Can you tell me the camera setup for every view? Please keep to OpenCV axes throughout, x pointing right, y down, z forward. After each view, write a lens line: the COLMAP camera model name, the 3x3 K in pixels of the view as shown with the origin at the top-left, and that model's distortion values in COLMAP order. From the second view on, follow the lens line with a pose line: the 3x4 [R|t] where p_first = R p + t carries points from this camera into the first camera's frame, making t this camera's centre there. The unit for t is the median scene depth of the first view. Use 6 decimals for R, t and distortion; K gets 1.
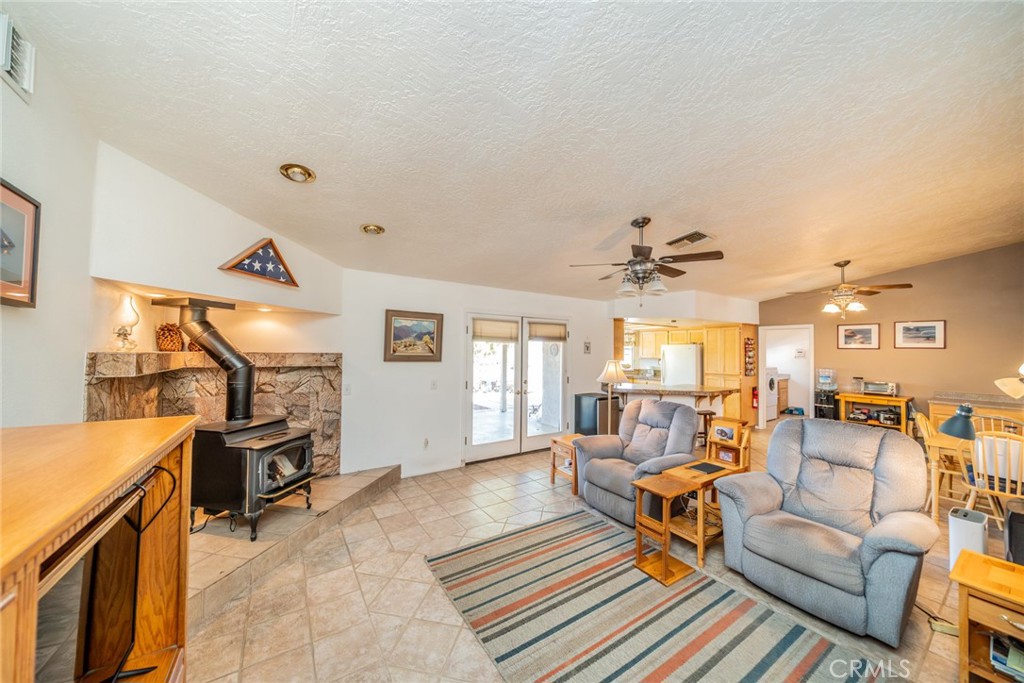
lens RADIAL K [[348.1, 0, 512.0], [0, 348.1, 341.5], [0, 0, 1]] dist [0.000357, 0.000028]
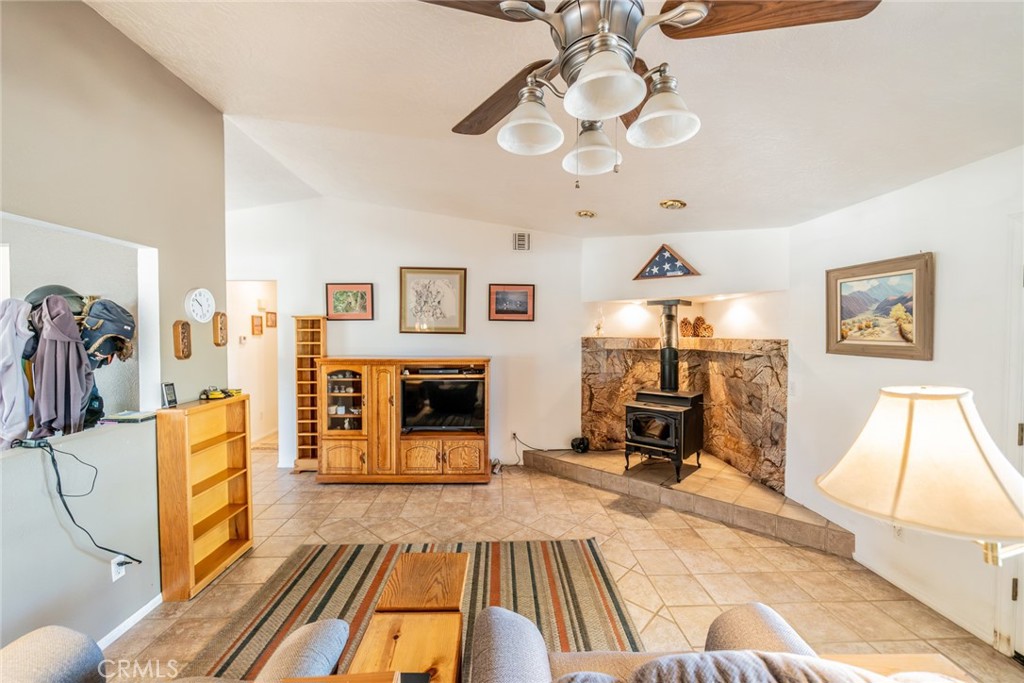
lens RADIAL K [[420.8, 0, 512.0], [0, 420.8, 341.5], [0, 0, 1]] dist [-0.001496, -0.000224]
pose [[-0.529692, 0.007279, -0.848159, 0.638440], [0.019235, 0.999809, -0.003433, 0.029861], [0.847972, -0.018133, -0.529731, 1.012978]]
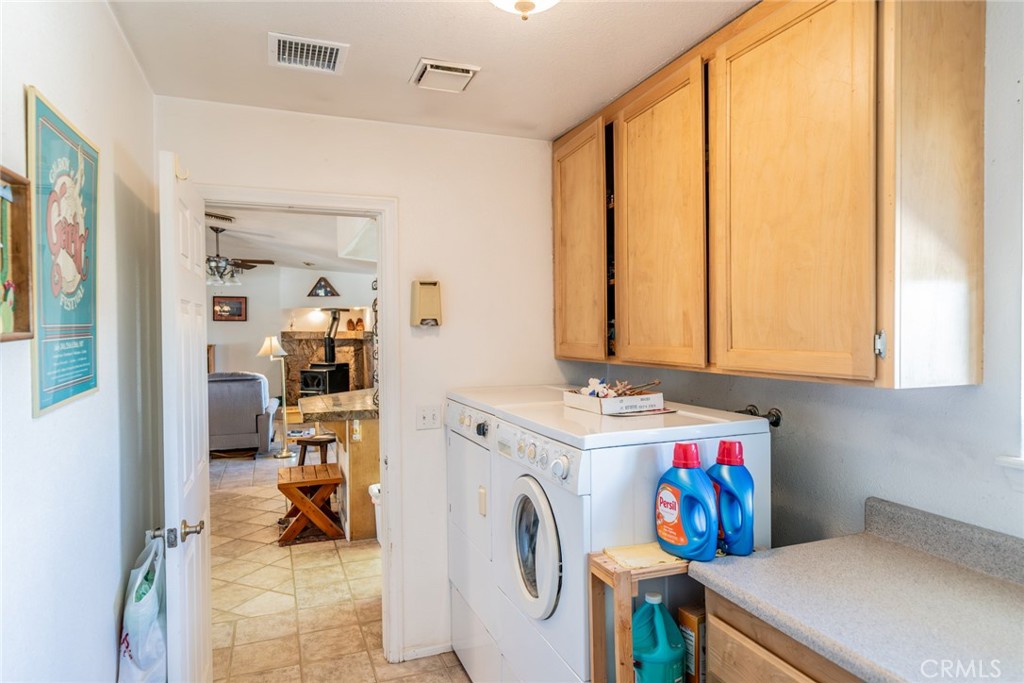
lens RADIAL K [[592.8, 0, 512.0], [0, 592.8, 341.5], [0, 0, 1]] dist [0.001108, 0.000122]
pose [[-0.203293, 0.003136, -0.979113, 1.973930], [0.033923, 0.999417, -0.003843, 0.112961], [0.978530, -0.033996, -0.203281, 2.168313]]
